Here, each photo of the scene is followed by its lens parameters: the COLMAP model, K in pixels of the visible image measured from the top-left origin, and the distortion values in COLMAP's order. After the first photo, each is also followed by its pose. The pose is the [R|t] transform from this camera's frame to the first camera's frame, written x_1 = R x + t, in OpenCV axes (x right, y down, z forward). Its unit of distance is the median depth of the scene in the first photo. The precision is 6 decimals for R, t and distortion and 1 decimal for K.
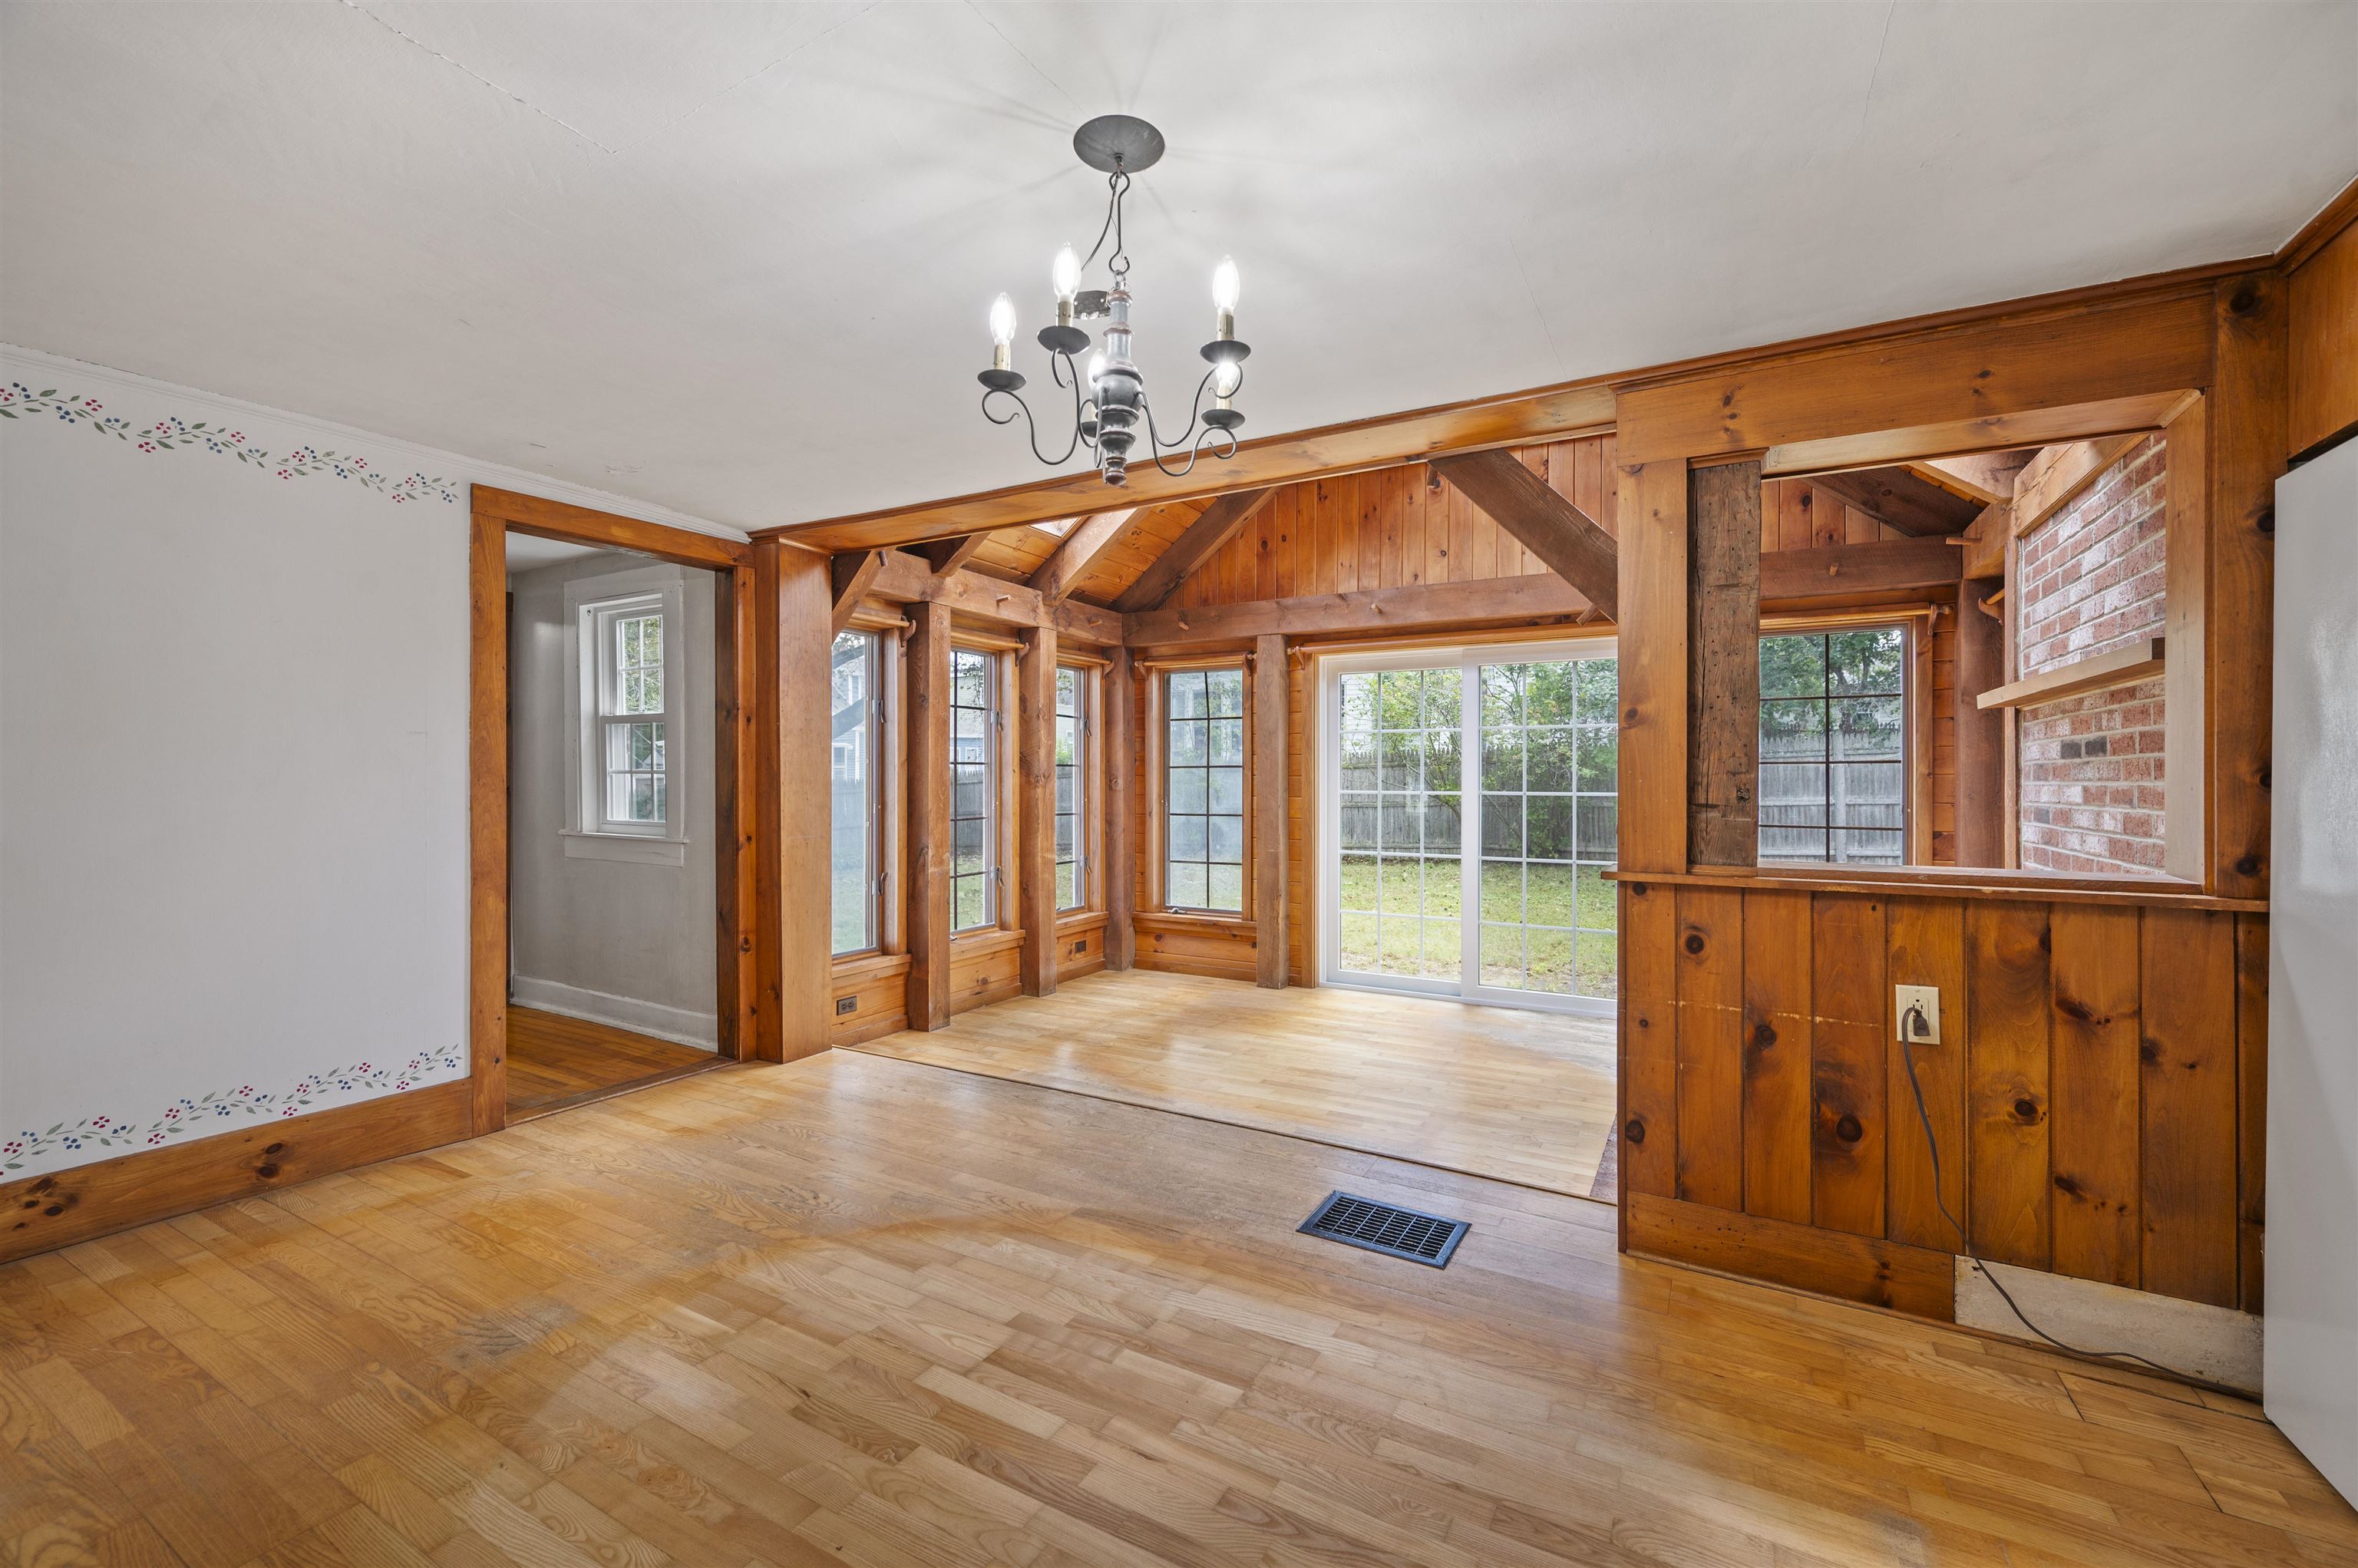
lens RADIAL K [[955.6, 0, 1184.5], [0, 955.6, 776.5], [0, 0, 1]] dist [-0.000113, 0.000014]
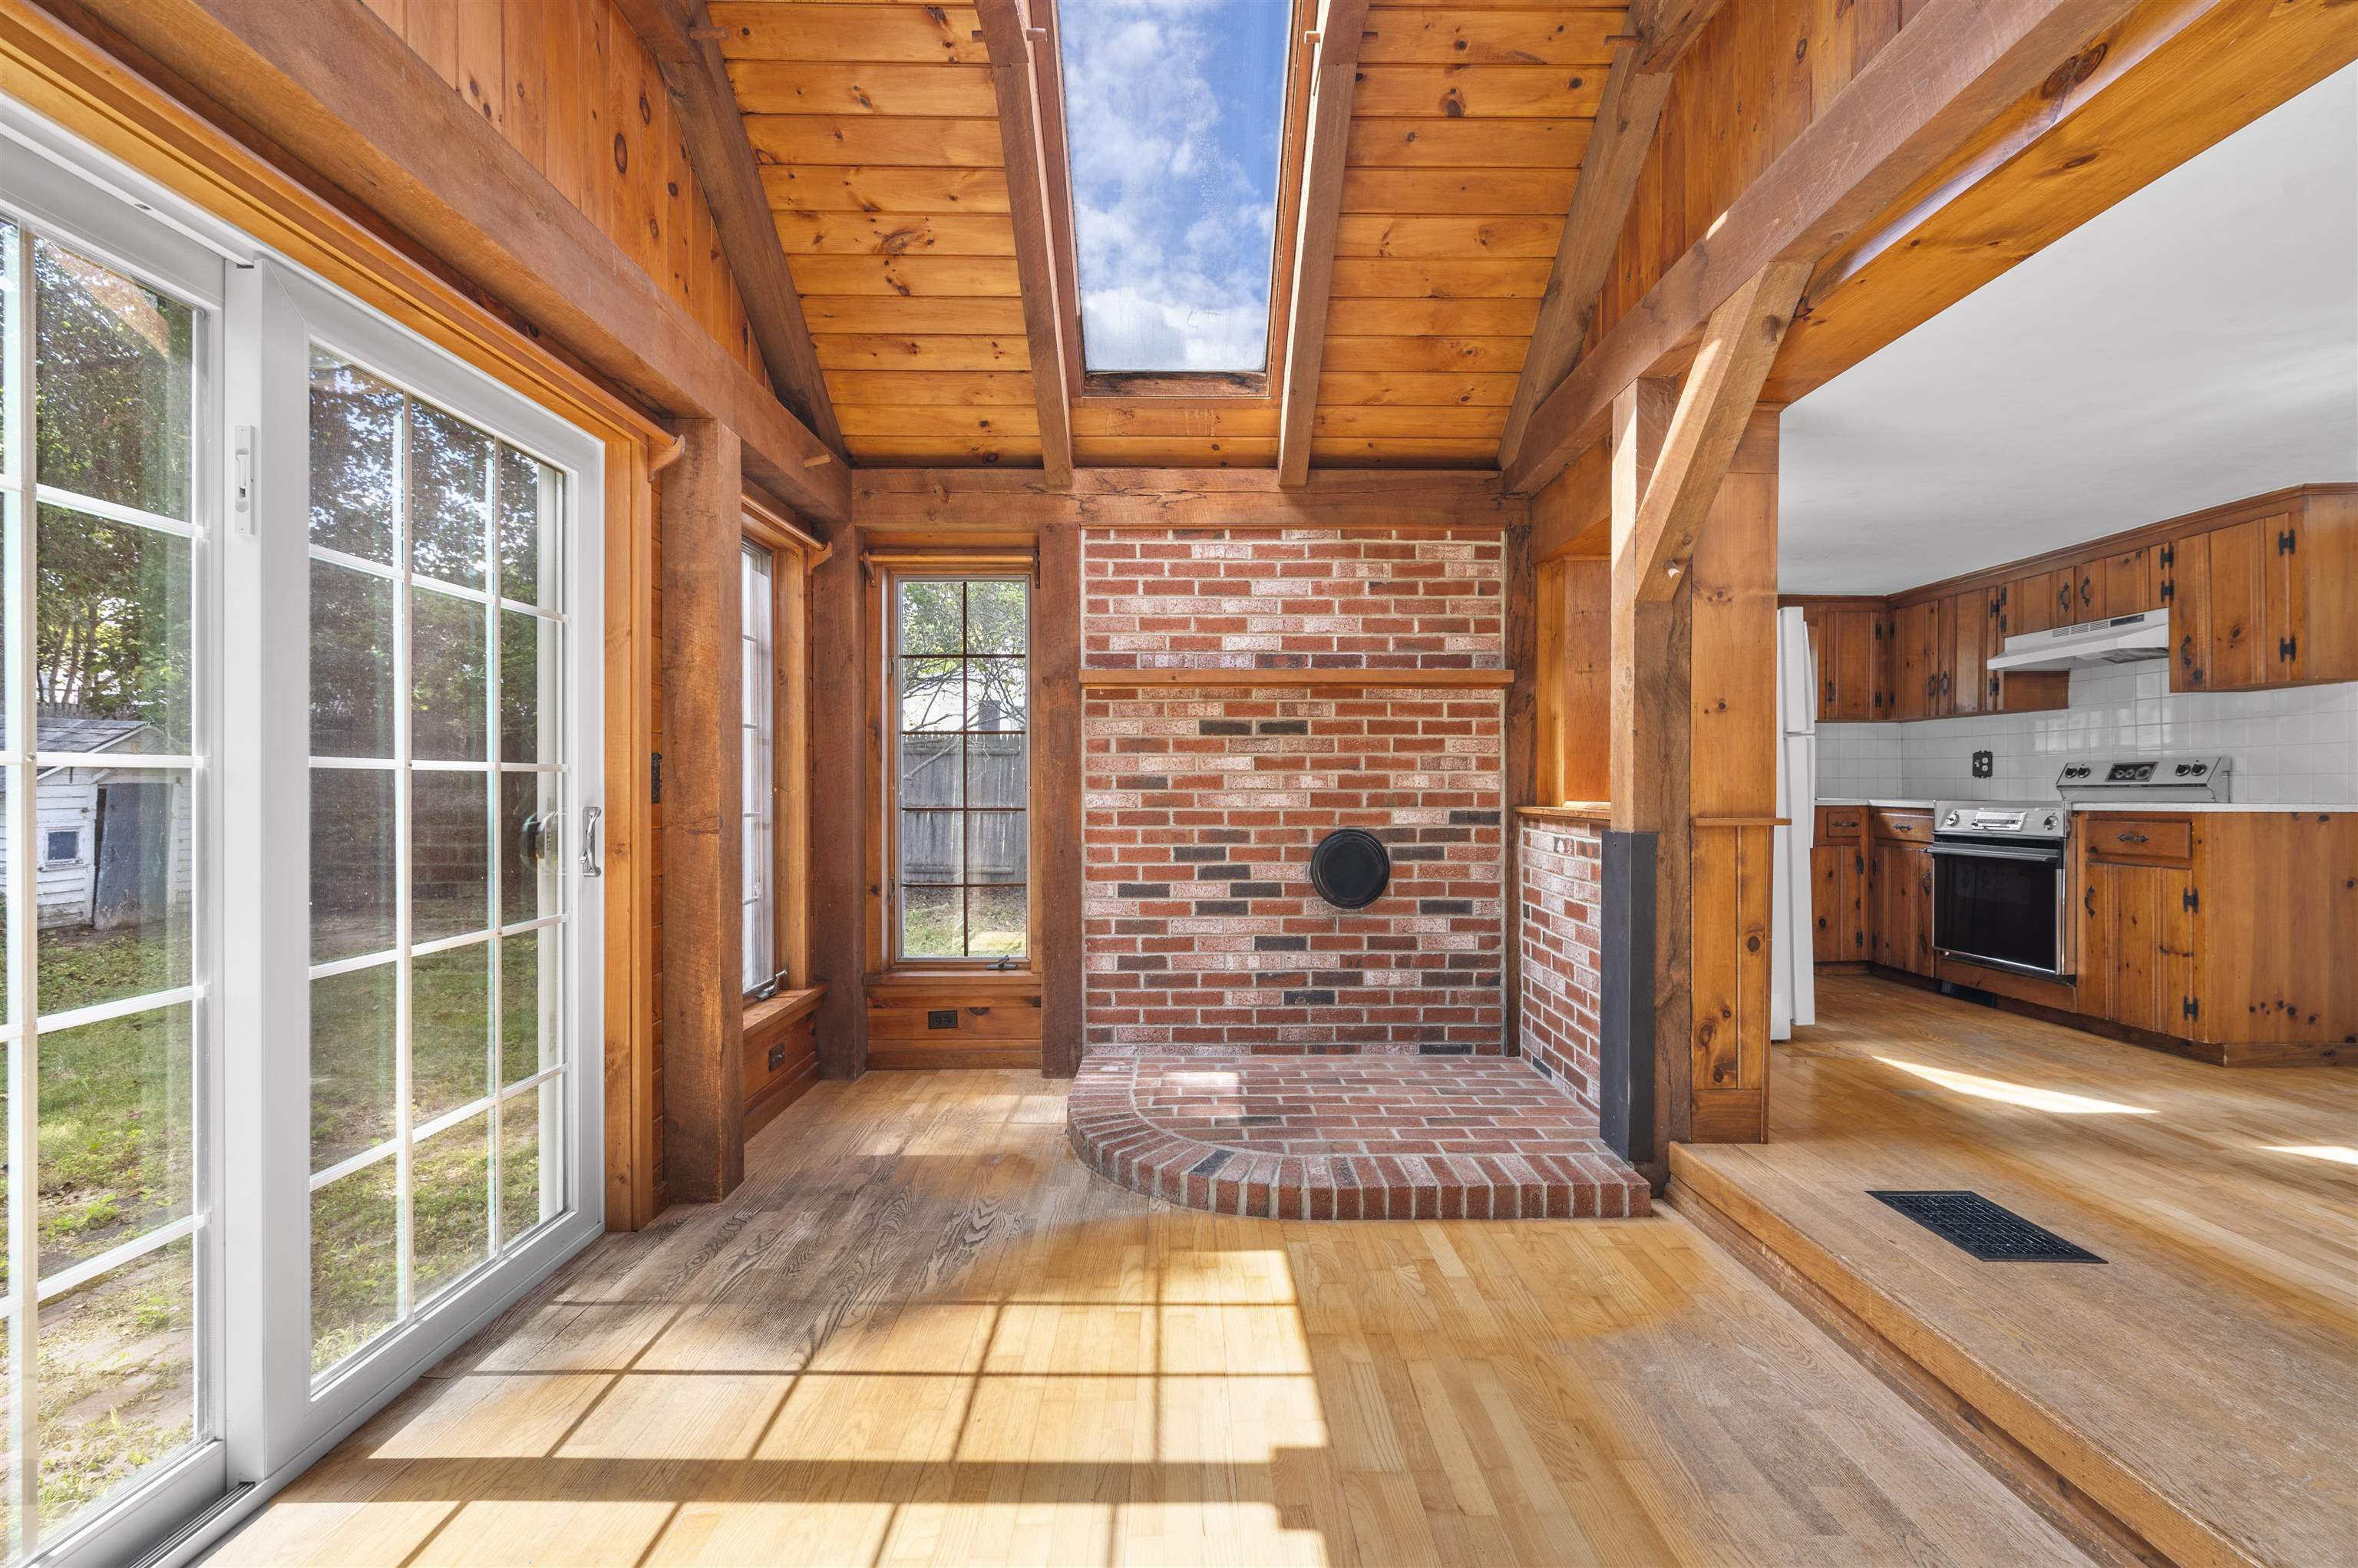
lens RADIAL K [[1005.7, 0, 1179.3], [0, 1005.7, 782.3], [0, 0, 1]] dist [0.002385, 0.000140]
pose [[-0.495289, -0.002766, 0.868724, -0.102947], [-0.002360, 0.999996, 0.001838, 0.021517], [-0.868725, -0.001140, -0.495293, 0.892636]]
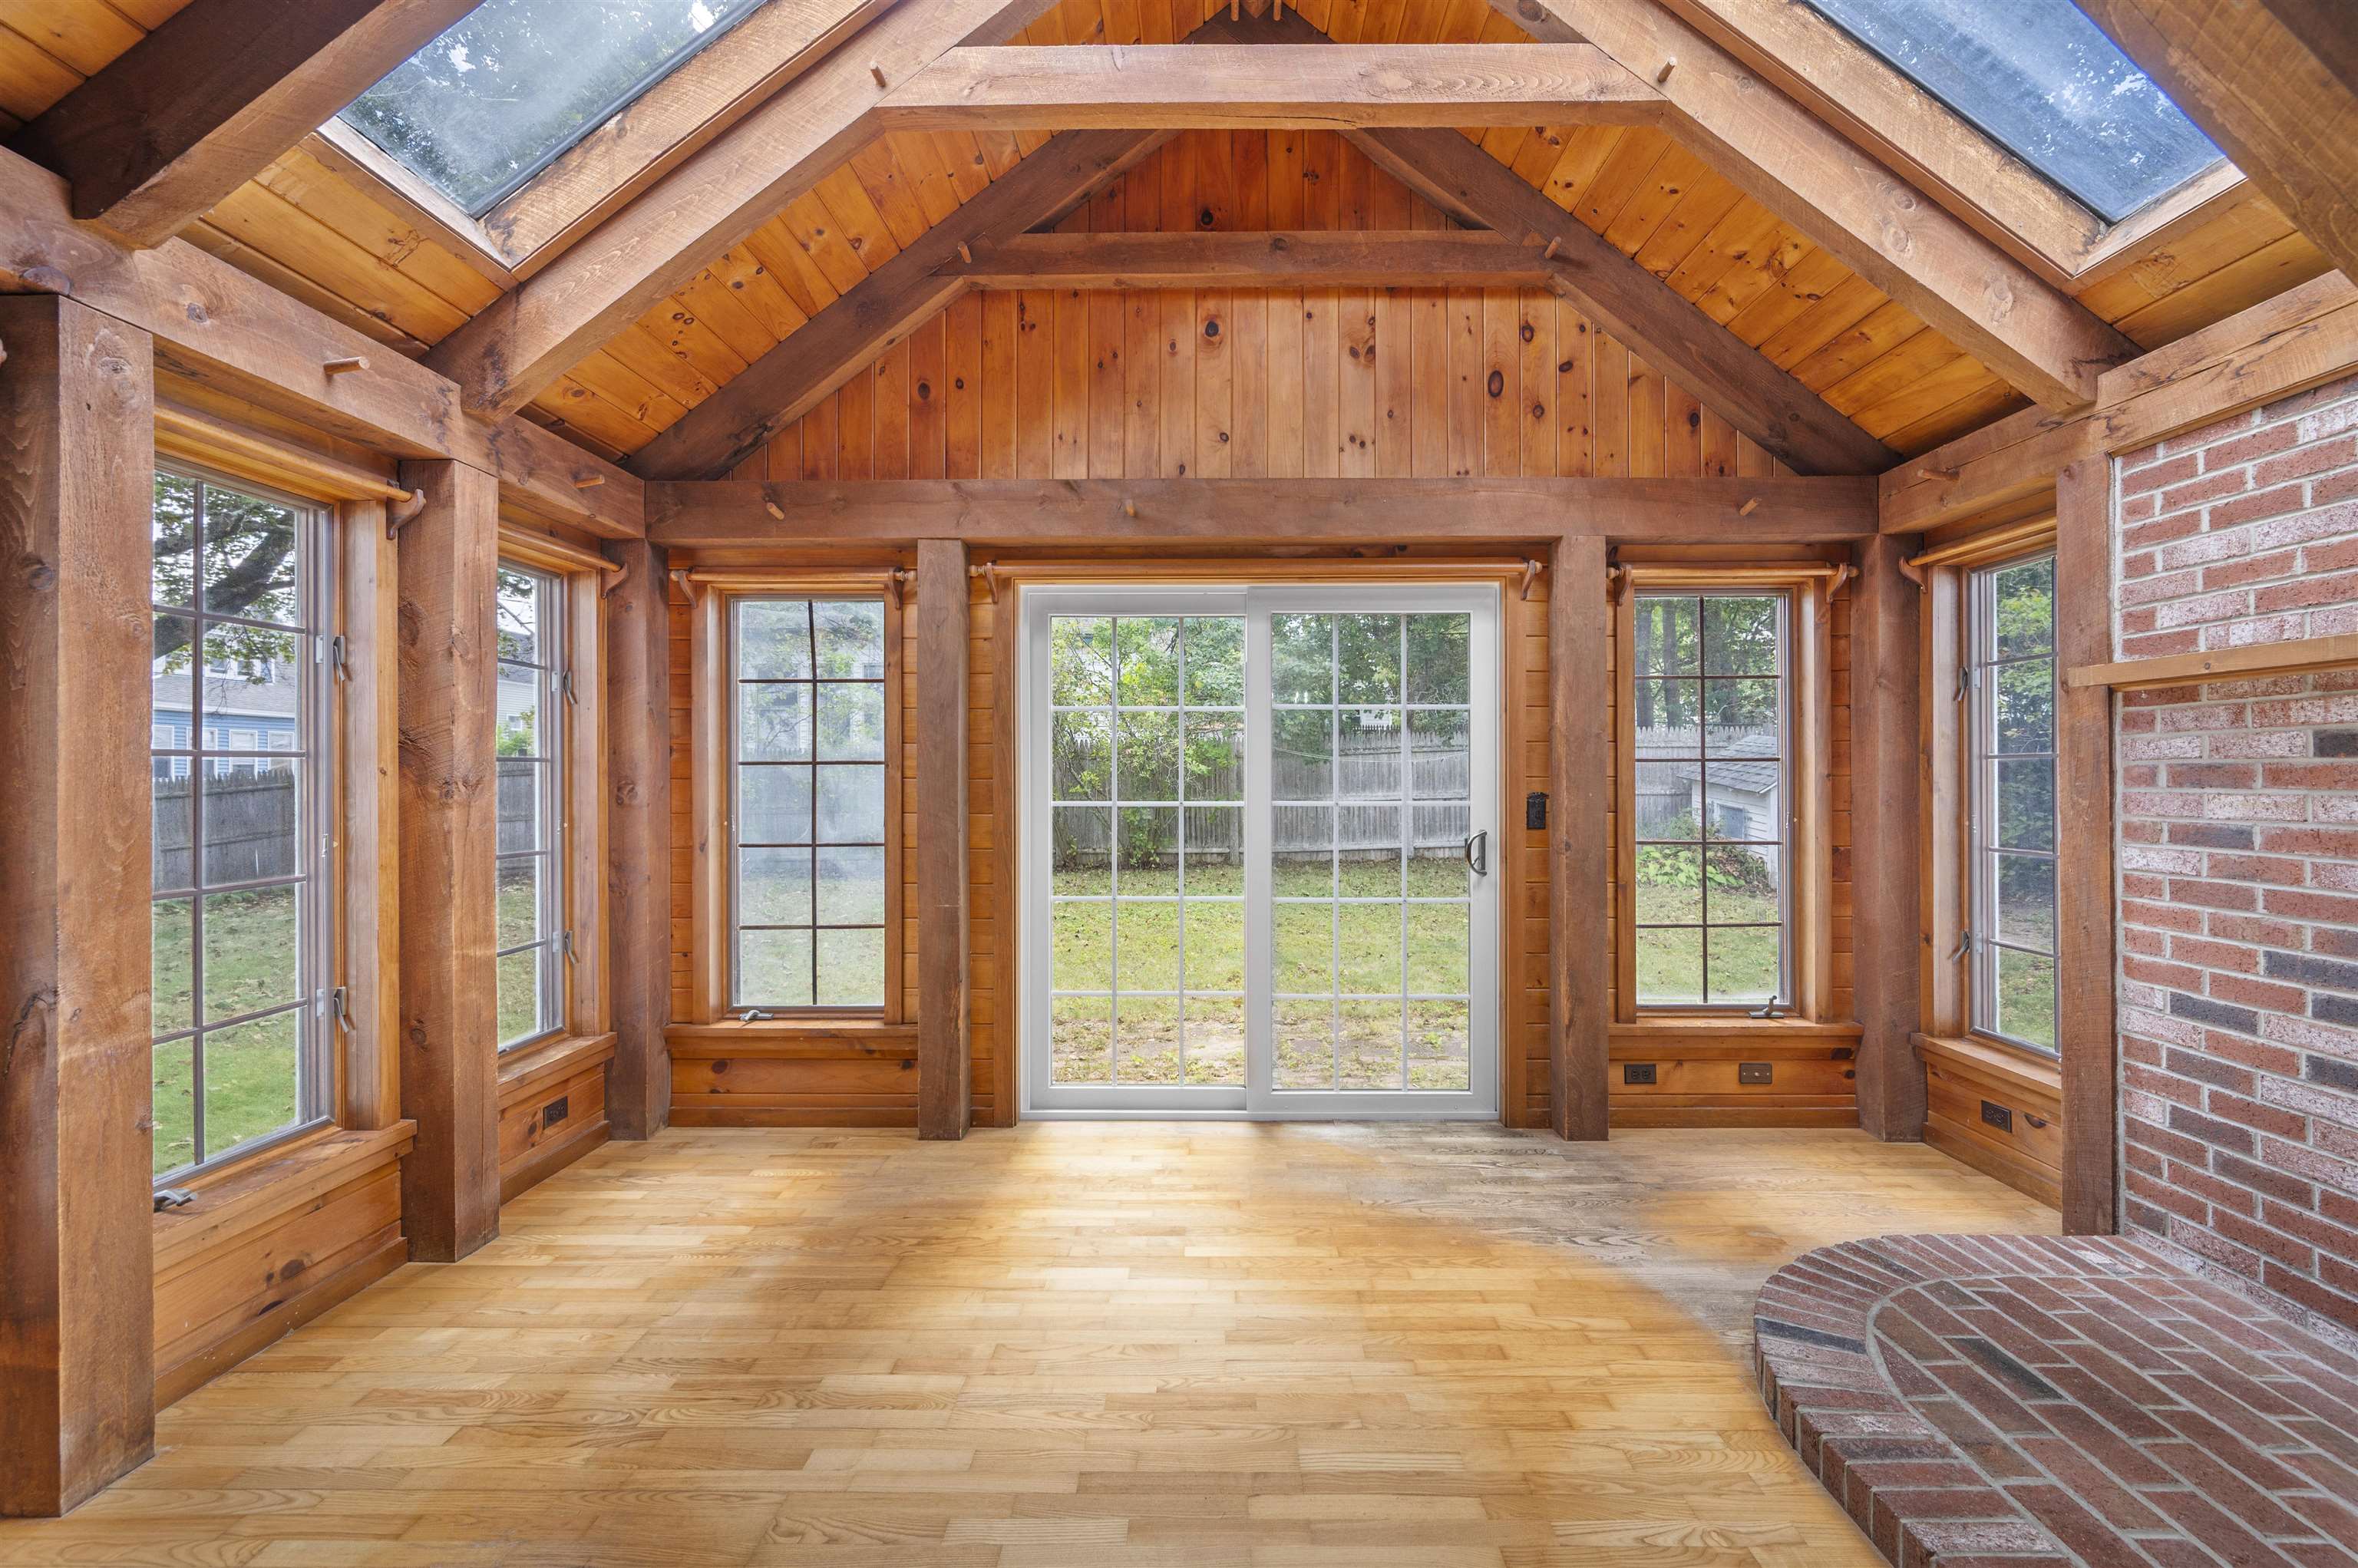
lens RADIAL K [[977.4, 0, 1208.1], [0, 977.4, 770.8], [0, 0, 1]] dist [-0.001641, 0.000063]
pose [[0.877256, -0.001836, 0.480019, -0.059007], [0.002014, 0.999998, 0.000143, -0.005500], [-0.480018, 0.000842, 0.877258, 0.415402]]
